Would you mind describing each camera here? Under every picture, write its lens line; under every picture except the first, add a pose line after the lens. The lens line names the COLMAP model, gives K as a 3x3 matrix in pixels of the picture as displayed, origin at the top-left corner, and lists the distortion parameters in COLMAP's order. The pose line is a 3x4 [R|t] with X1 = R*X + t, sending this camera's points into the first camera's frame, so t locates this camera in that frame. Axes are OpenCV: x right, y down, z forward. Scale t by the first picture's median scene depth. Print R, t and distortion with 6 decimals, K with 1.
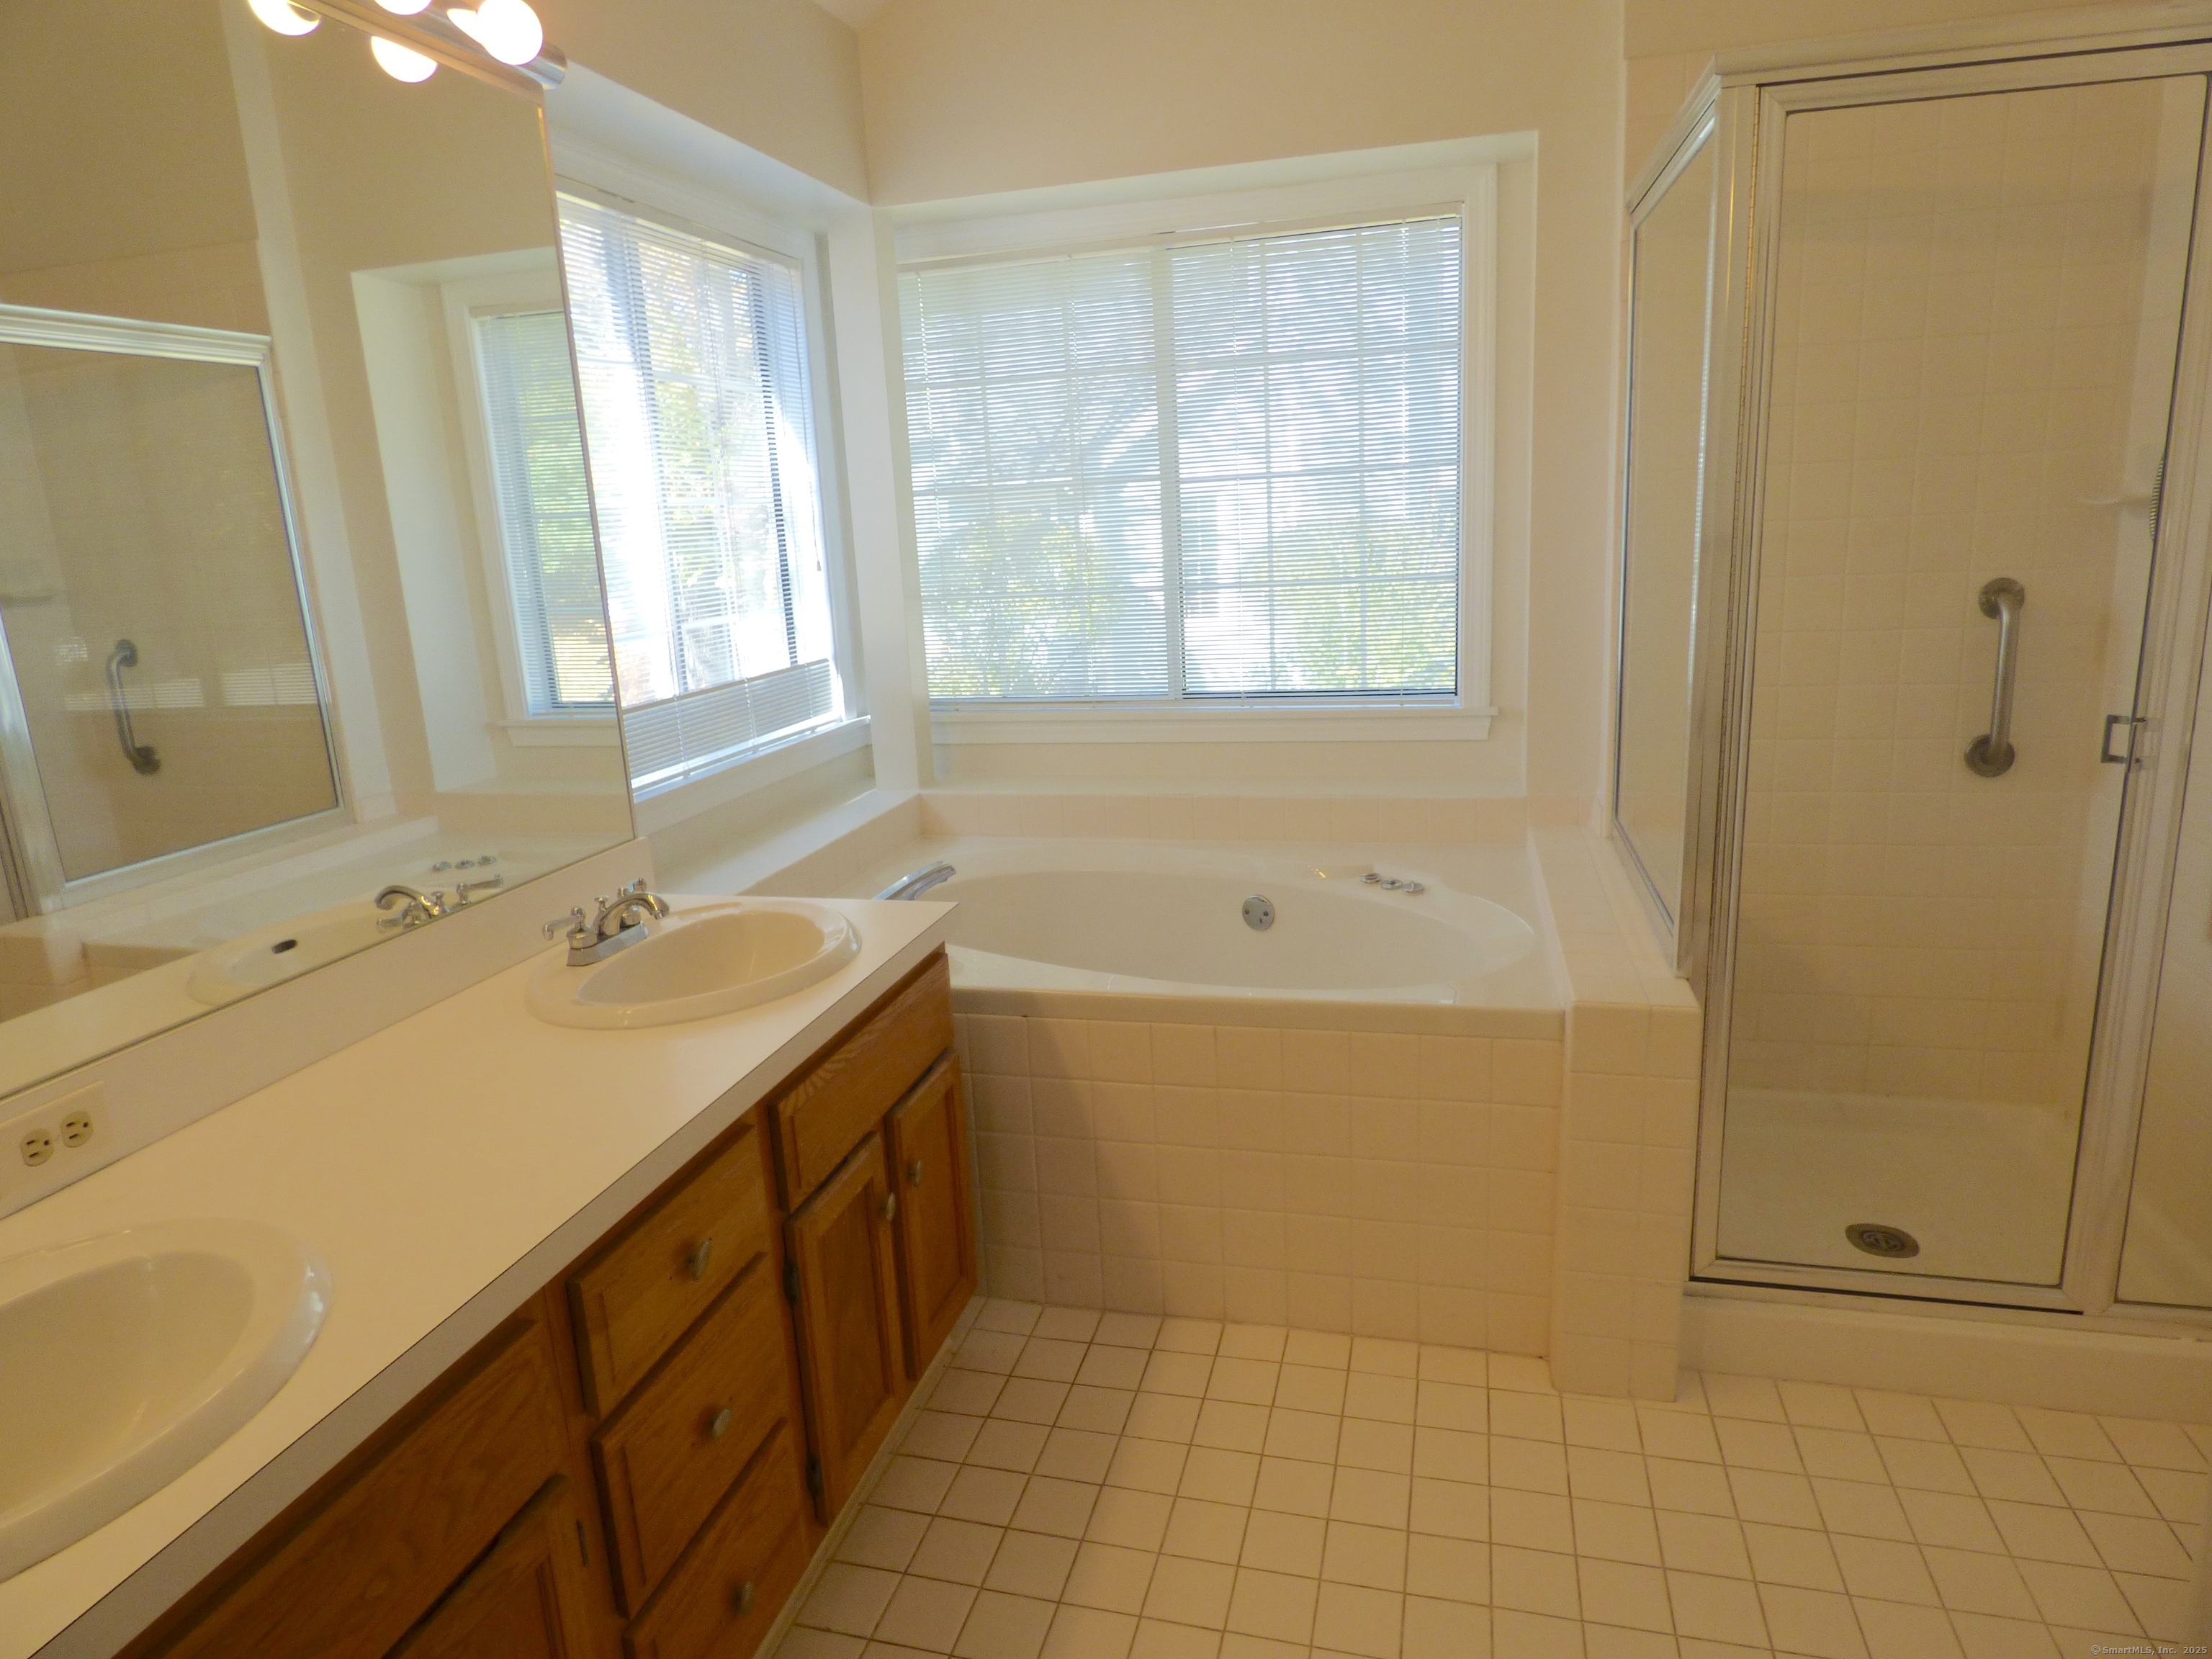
lens RADIAL K [[1324.4, 0, 1115.2], [0, 1324.4, 826.6], [0, 0, 1]] dist [-0.015621, -0.000991]
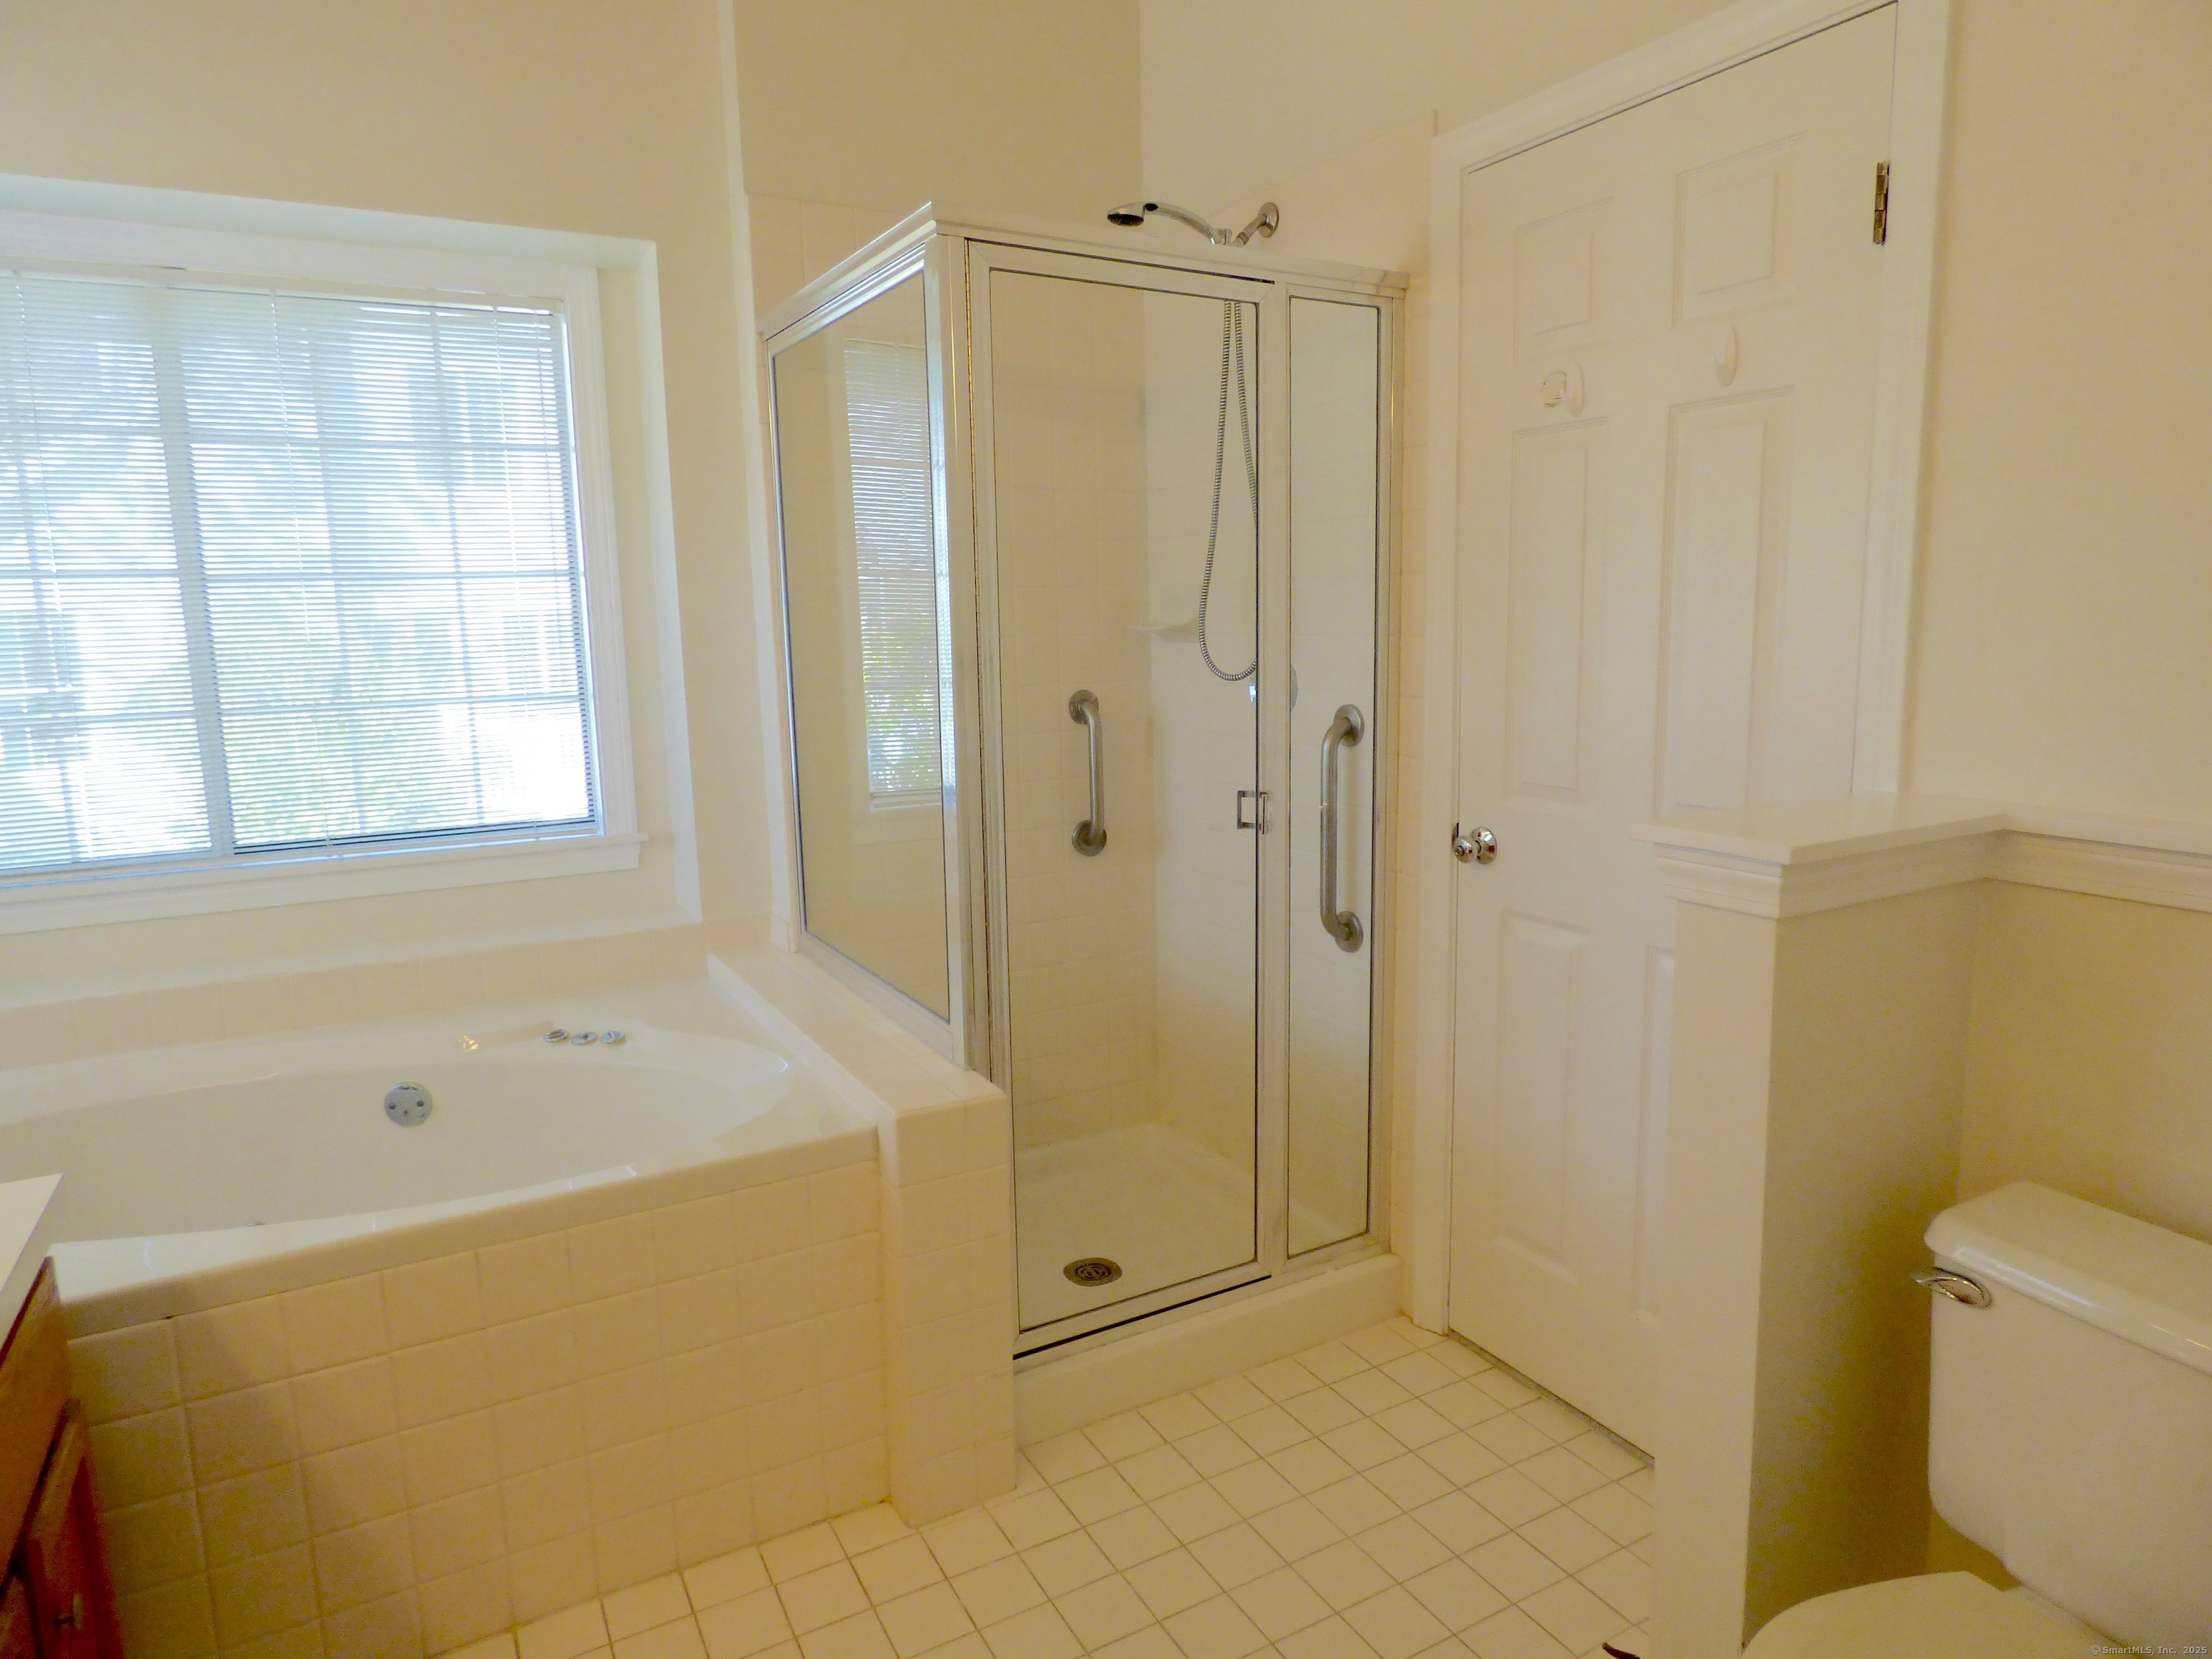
lens RADIAL K [[1310.6, 0, 1156.3], [0, 1310.6, 824.3], [0, 0, 1]] dist [-0.025047, 0.015534]
pose [[0.715400, -0.072009, 0.694995, -0.140412], [0.139788, 0.989316, -0.041388, -0.010264], [-0.684589, 0.126761, 0.717823, 0.126731]]
